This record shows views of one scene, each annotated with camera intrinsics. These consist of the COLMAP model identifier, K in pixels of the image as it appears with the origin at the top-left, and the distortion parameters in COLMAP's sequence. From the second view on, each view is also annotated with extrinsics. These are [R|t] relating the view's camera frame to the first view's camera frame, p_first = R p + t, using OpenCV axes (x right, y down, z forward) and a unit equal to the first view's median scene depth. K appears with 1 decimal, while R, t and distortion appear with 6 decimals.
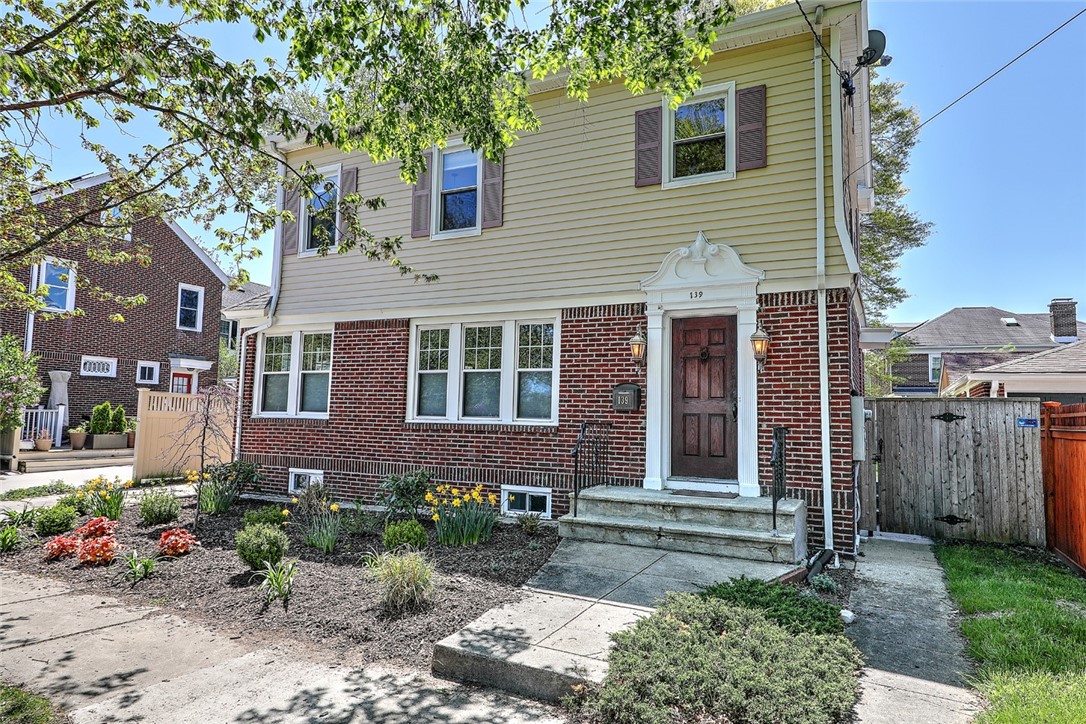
lens RADIAL K [[616.1, 0, 547.8], [0, 616.1, 368.6], [0, 0, 1]] dist [-0.001506, 0.000033]
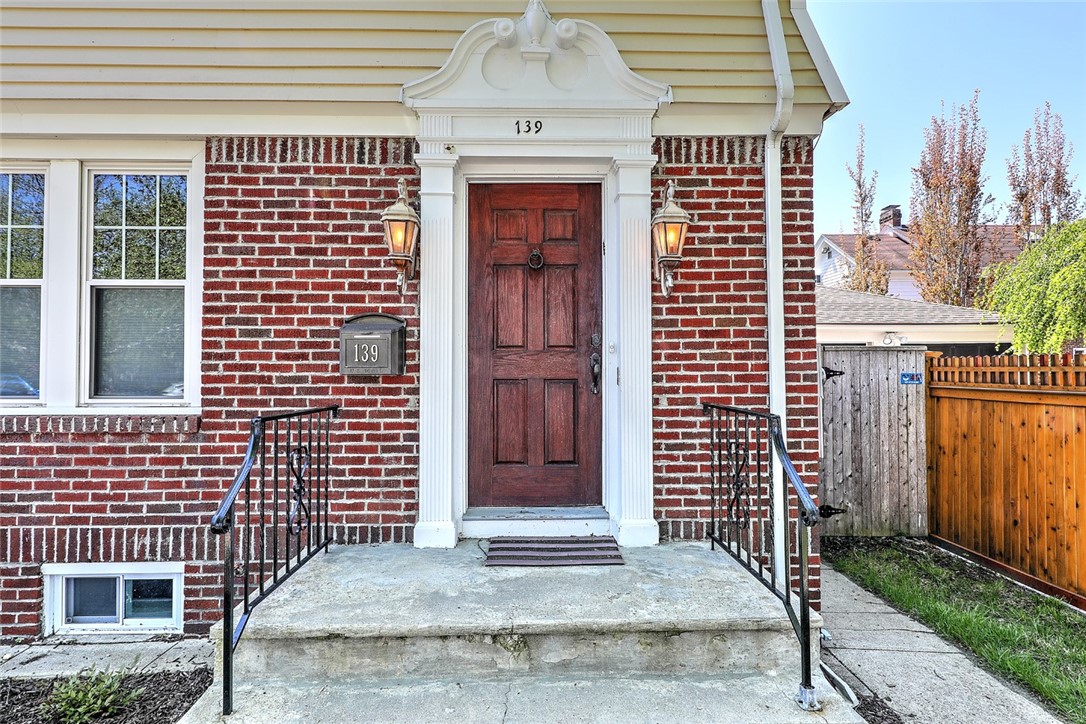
lens RADIAL K [[548.1, 0, 547.5], [0, 548.1, 362.9], [0, 0, 1]] dist [0.016620, -0.000596]
pose [[0.880236, -0.015669, 0.474278, 0.051171], [-0.016641, 0.997821, 0.063849, 0.031308], [-0.474245, -0.064095, 0.878057, 0.598508]]
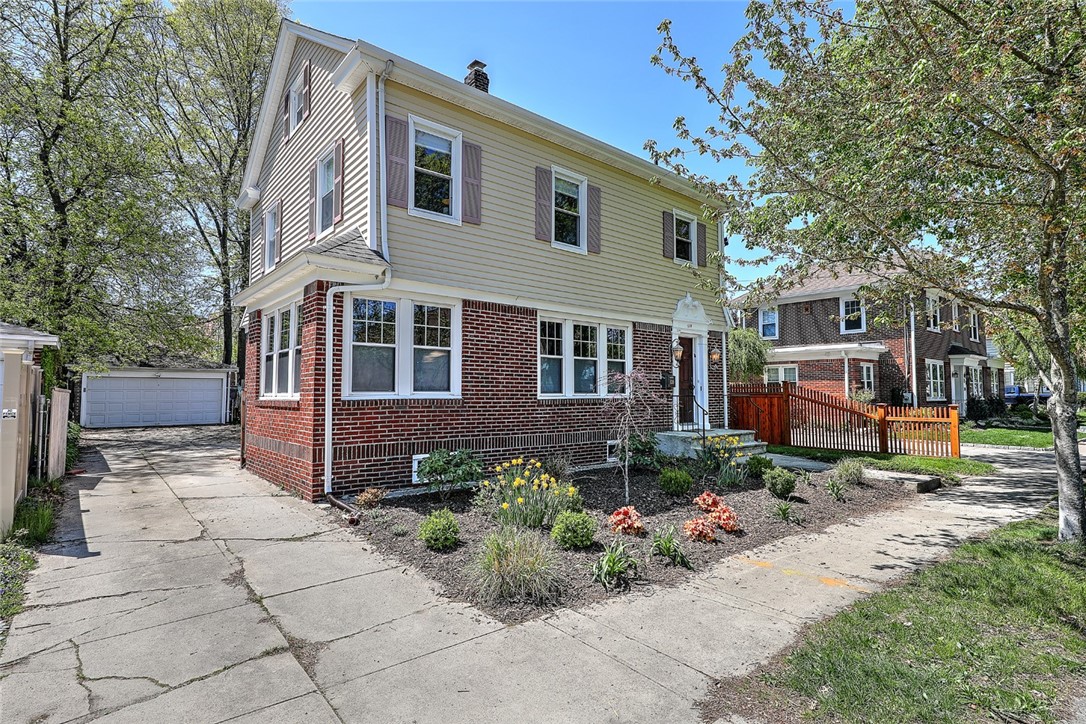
lens RADIAL K [[548.1, 0, 544.7], [0, 548.1, 356.5], [0, 0, 1]] dist [0.016620, -0.000596]
pose [[0.410735, 0.038952, 0.910922, -0.948415], [-0.070950, 0.997423, -0.010659, 0.014011], [-0.908990, -0.060252, 0.412441, 0.458669]]
